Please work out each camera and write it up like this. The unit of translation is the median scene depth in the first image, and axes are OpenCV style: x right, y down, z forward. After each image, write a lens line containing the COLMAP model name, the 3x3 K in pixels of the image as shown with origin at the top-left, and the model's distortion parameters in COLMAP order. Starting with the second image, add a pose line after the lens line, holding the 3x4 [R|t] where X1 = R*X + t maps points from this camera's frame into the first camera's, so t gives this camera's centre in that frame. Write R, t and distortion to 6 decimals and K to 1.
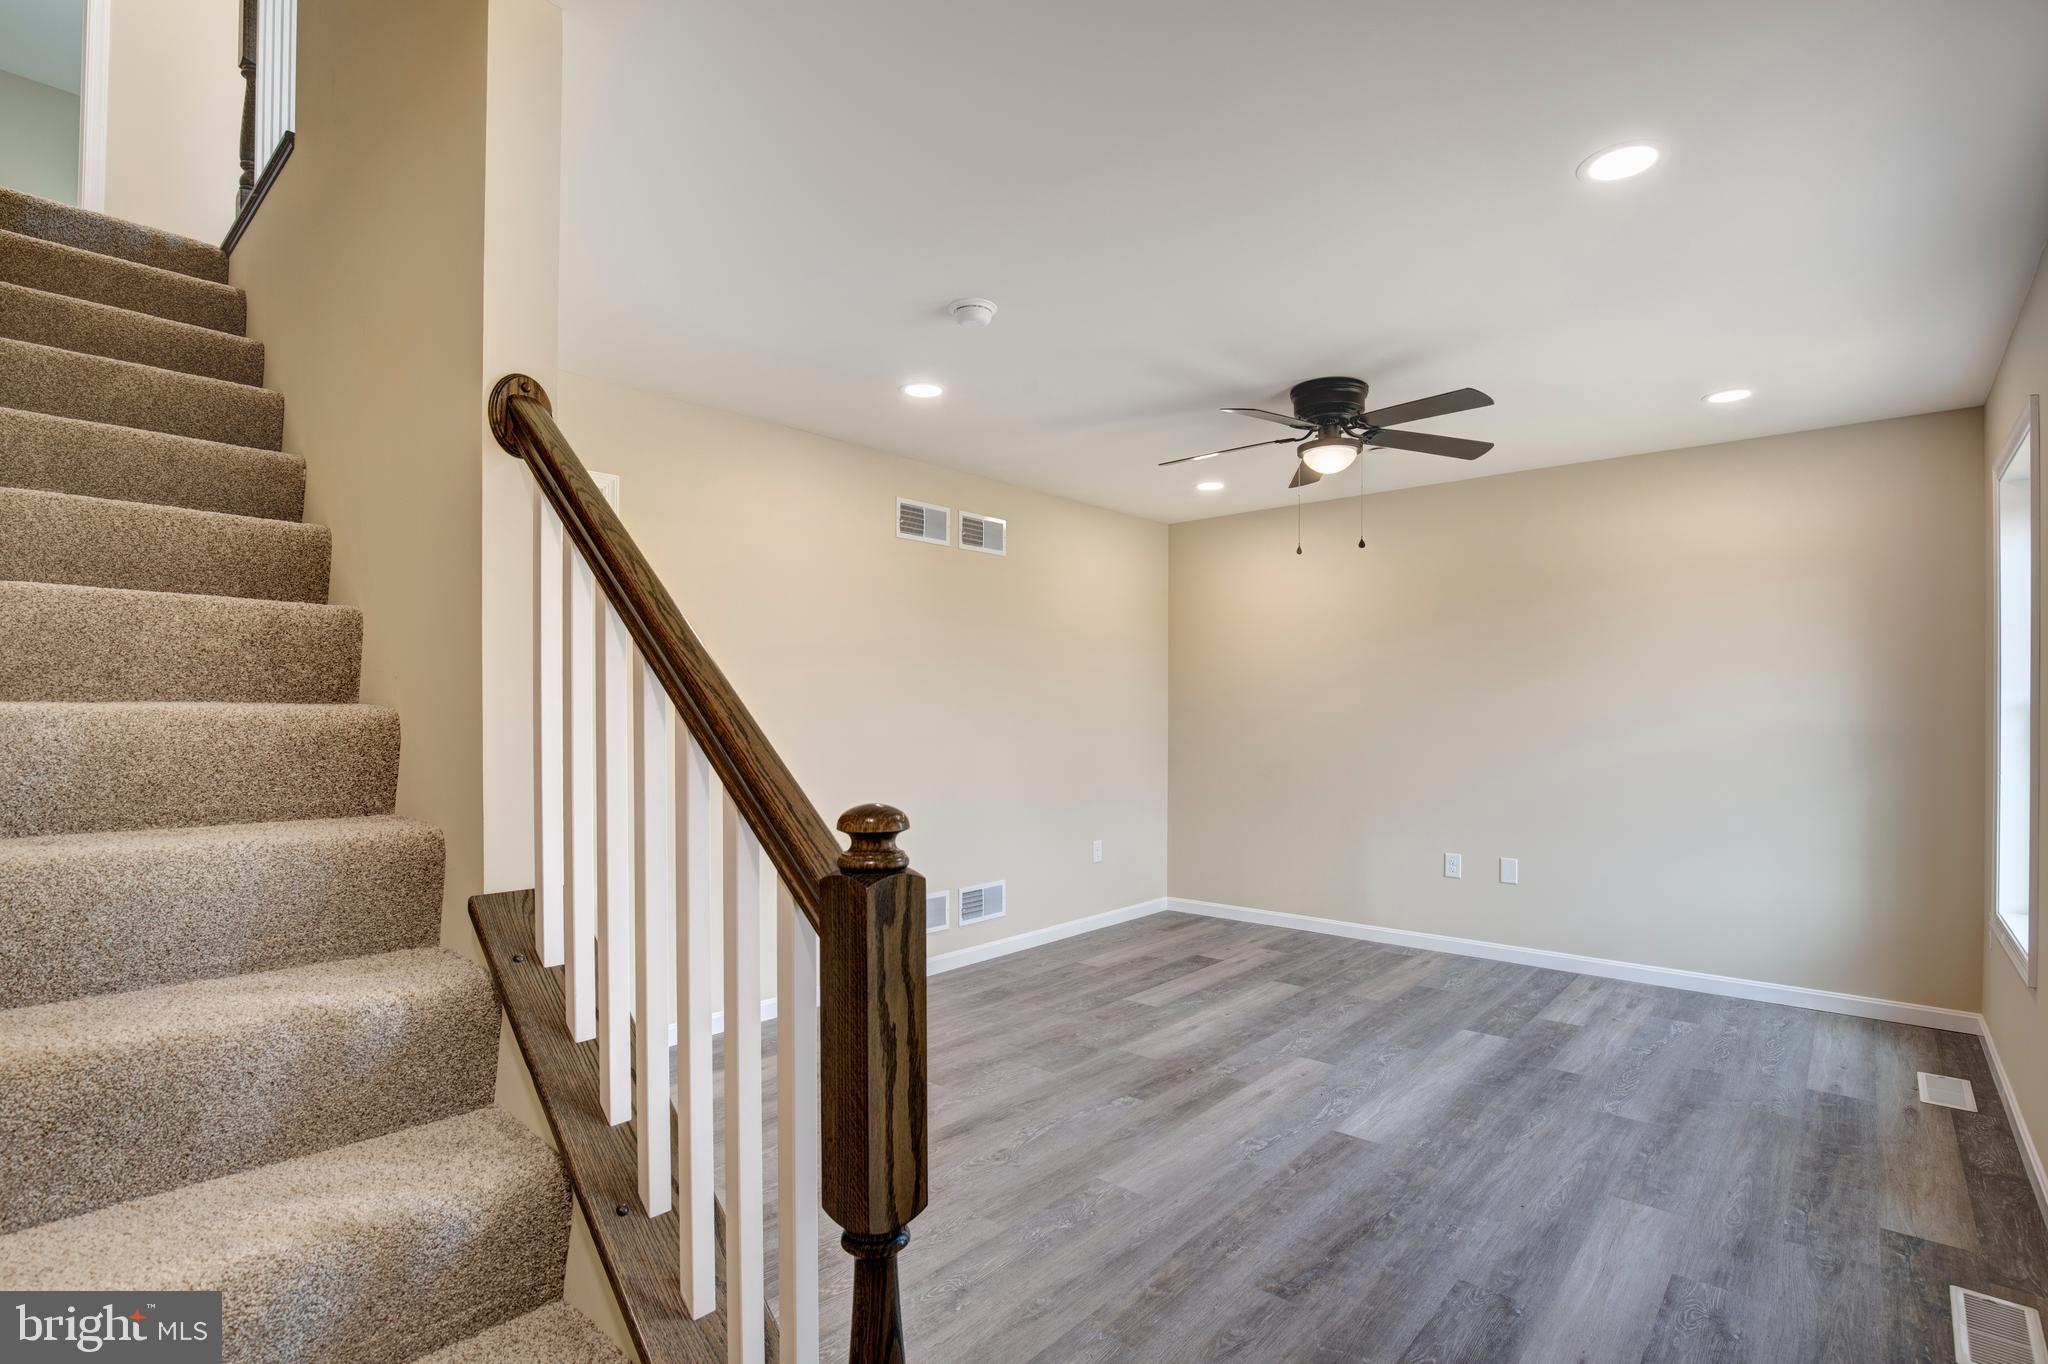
lens RADIAL K [[982.7, 0, 1015.7], [0, 982.7, 705.7], [0, 0, 1]] dist [-0.046434, 0.011814]
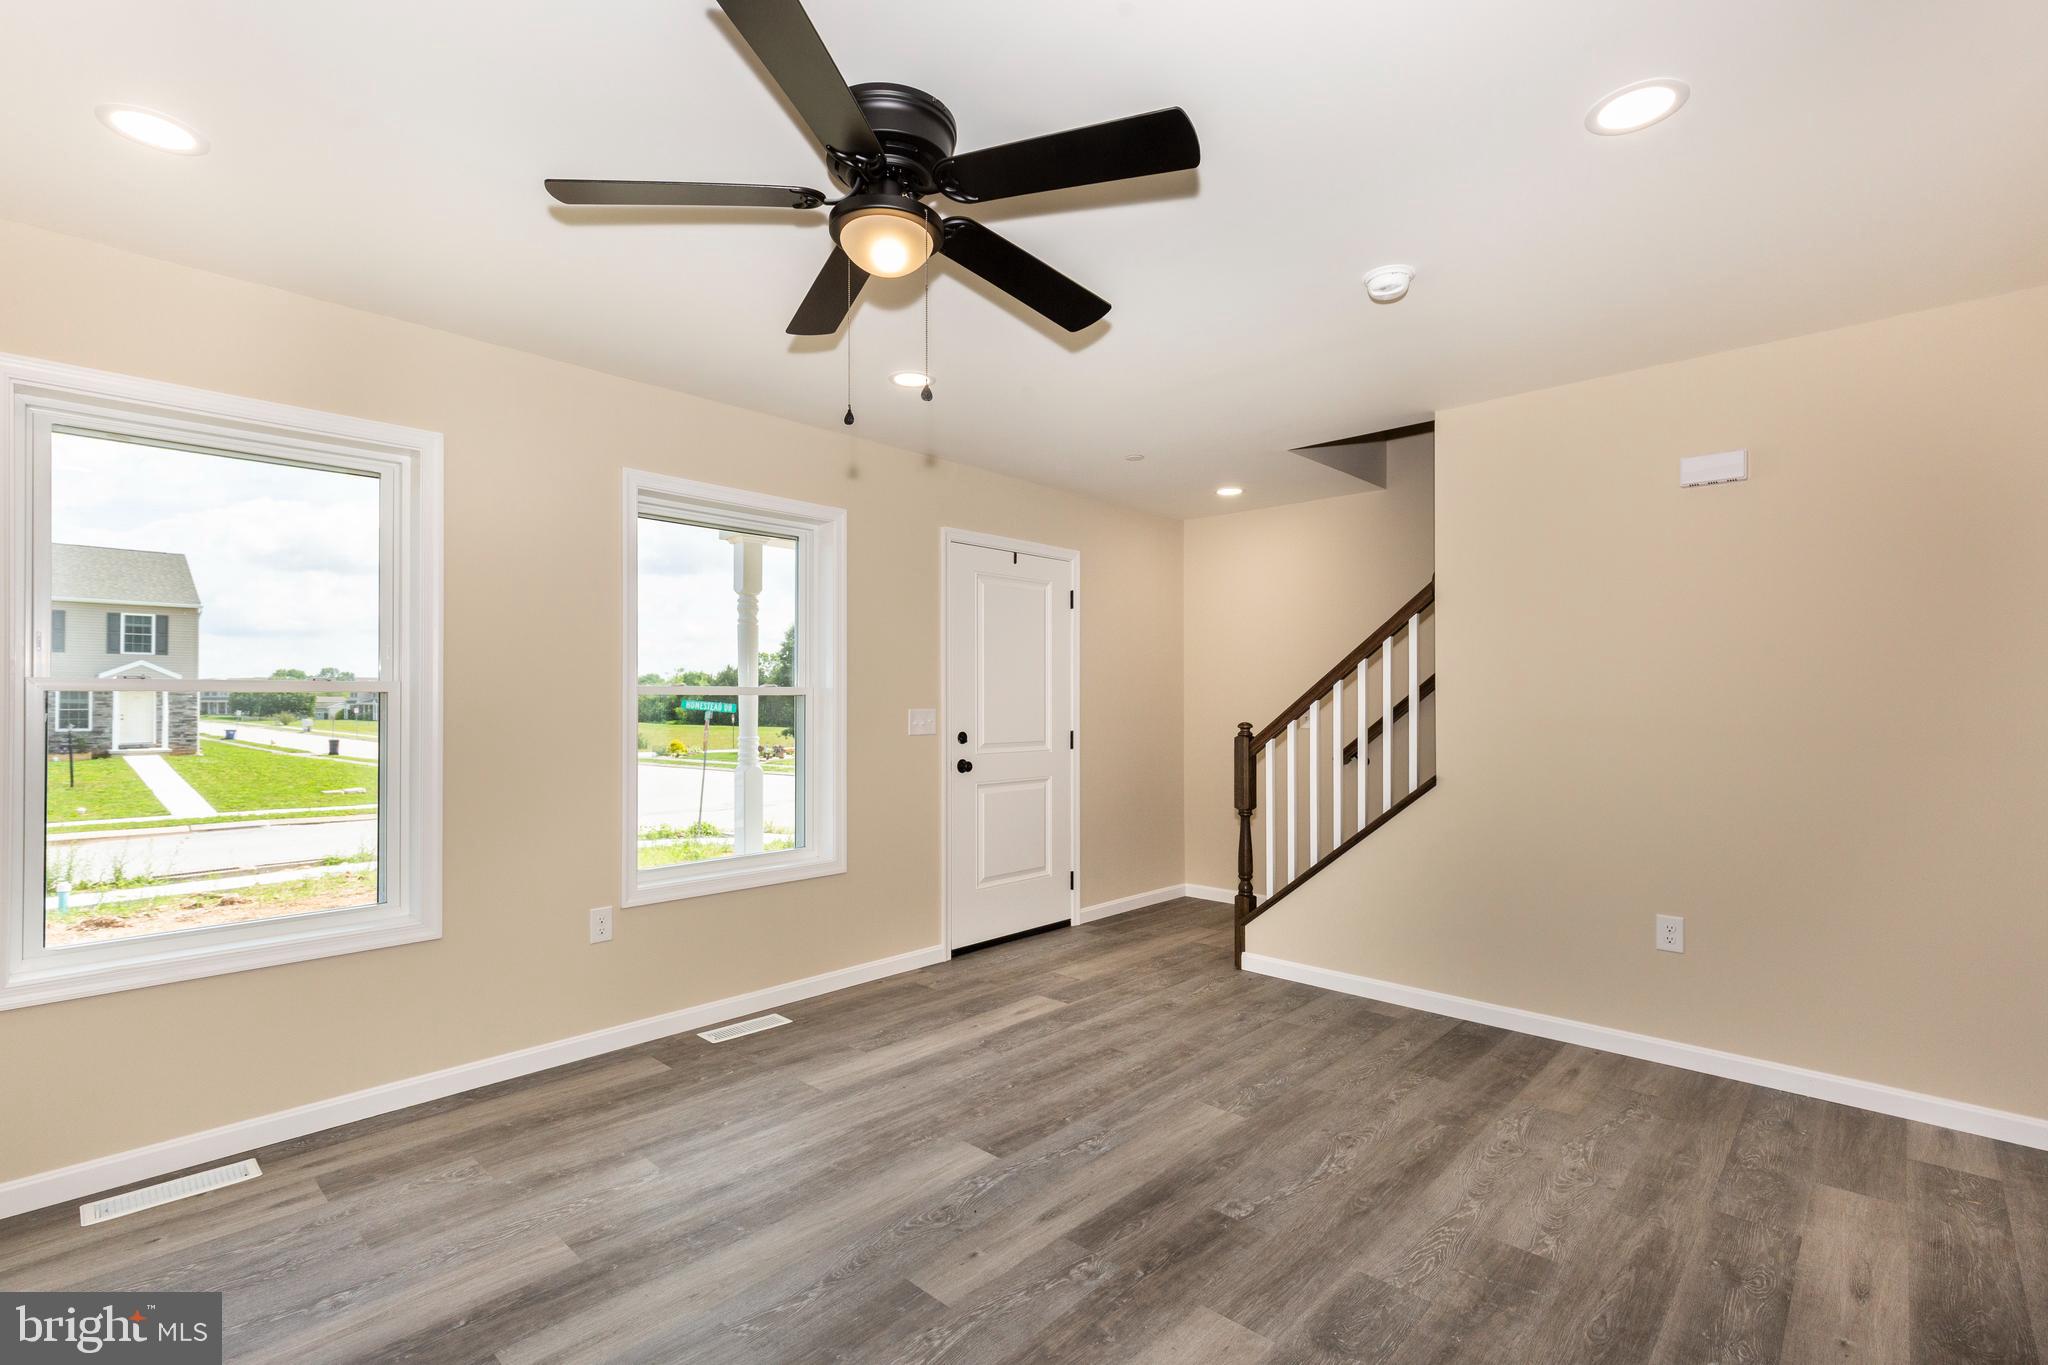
lens RADIAL K [[946.4, 0, 1012.5], [0, 946.4, 688.5], [0, 0, 1]] dist [0.002279, 0.000986]
pose [[-0.999611, -0.000319, 0.027886, 0.263788], [-0.000858, 0.999813, -0.019316, 0.008873], [-0.027875, -0.019332, -0.999424, 1.728055]]
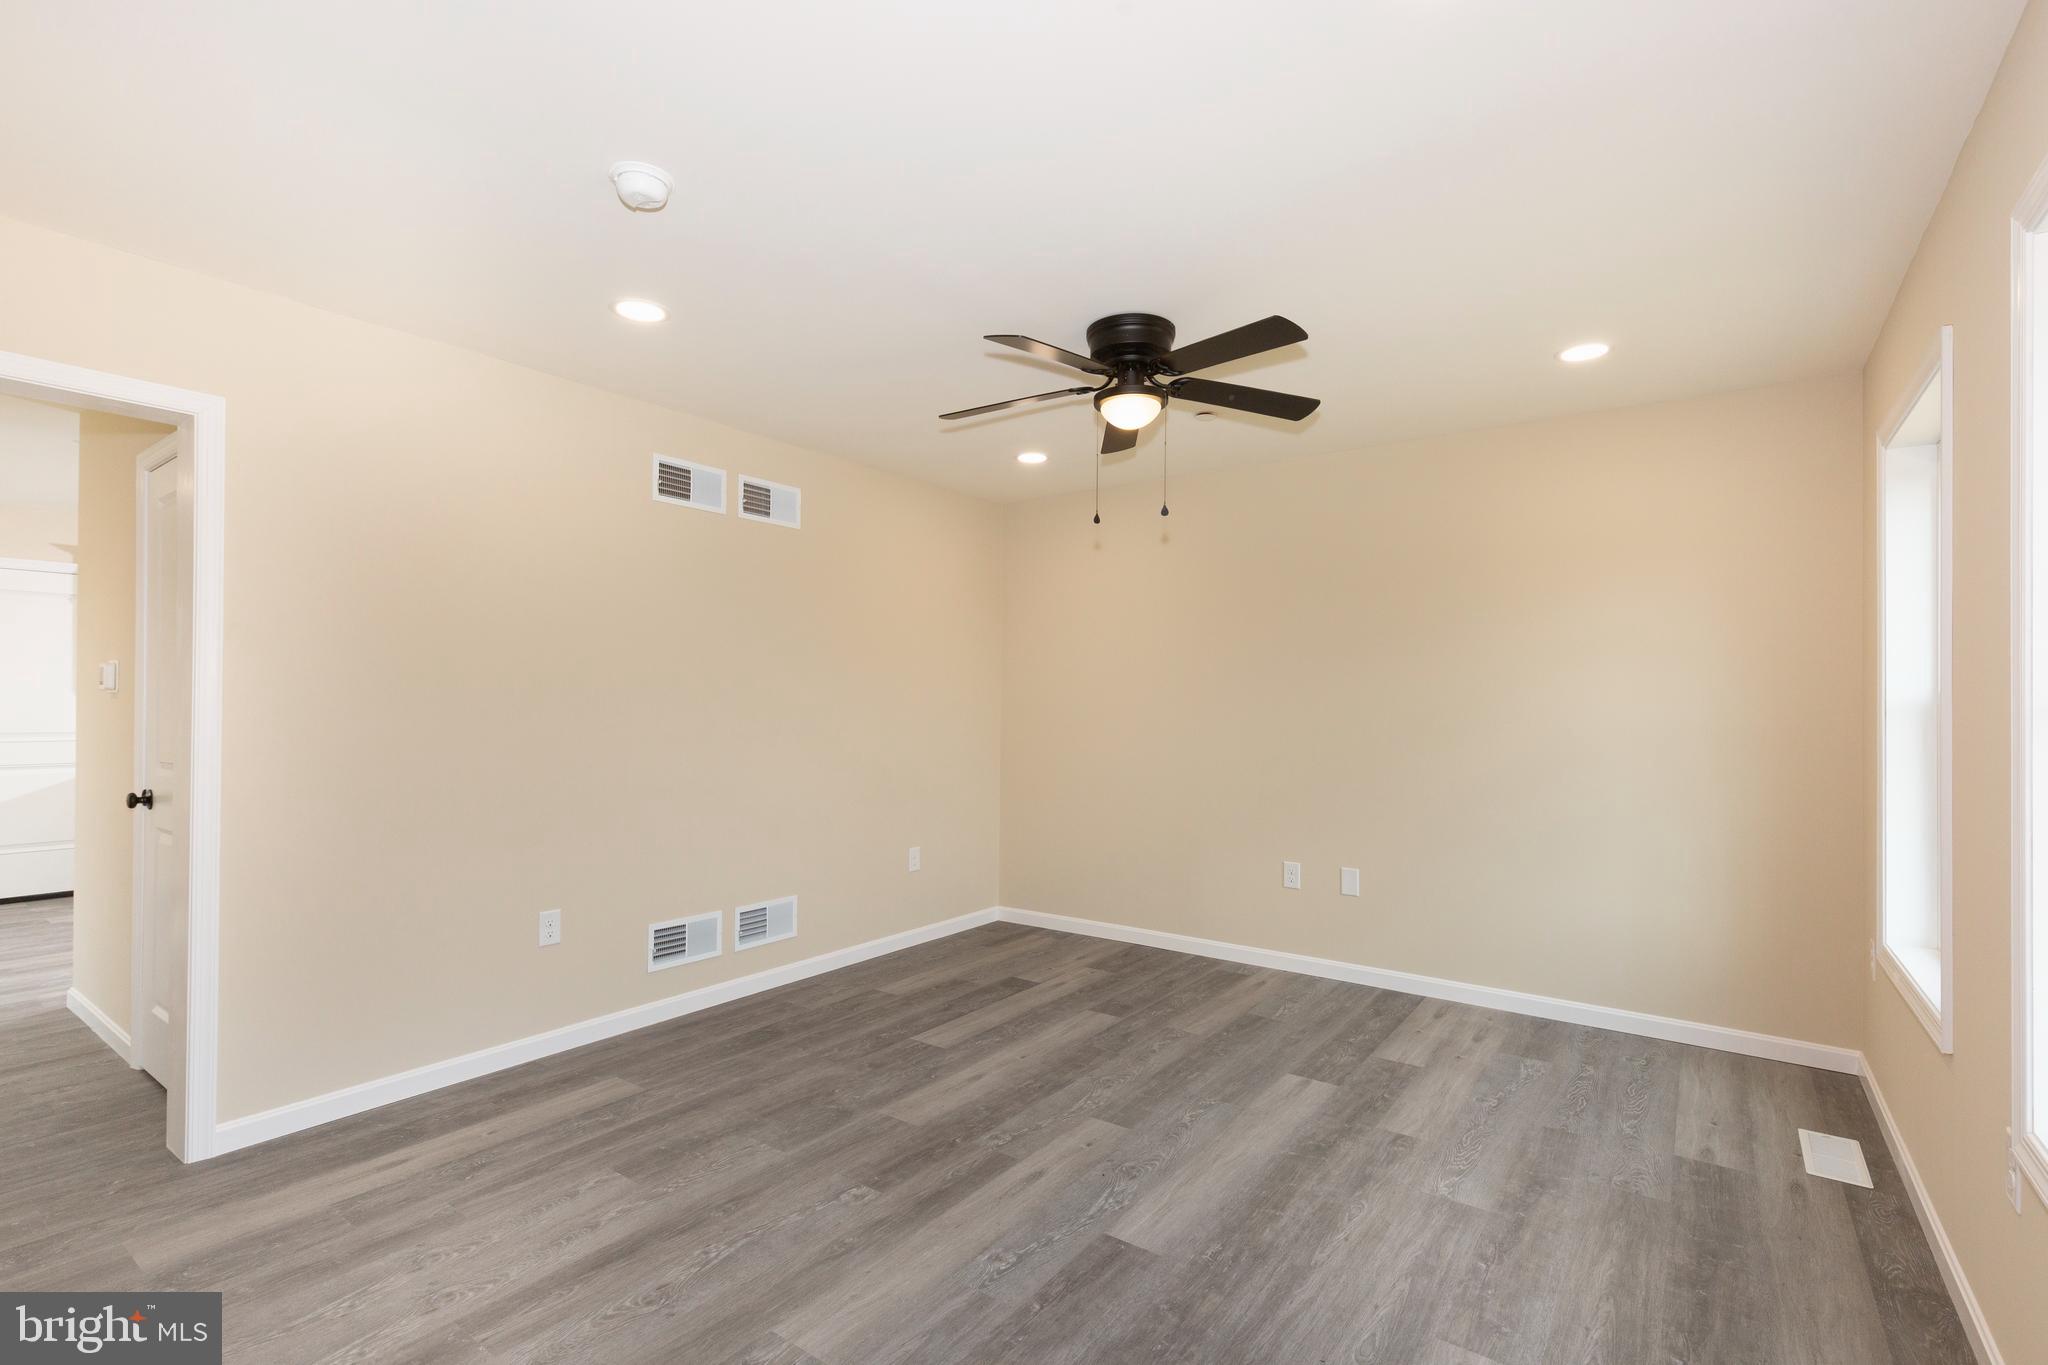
lens RADIAL K [[946.4, 0, 1012.5], [0, 946.4, 688.5], [0, 0, 1]] dist [0.002279, 0.000986]
pose [[0.995583, 0.007253, 0.093603, 0.159946], [-0.006163, 0.999910, -0.011925, 0.000656], [-0.093681, 0.011295, 0.995538, 0.207748]]
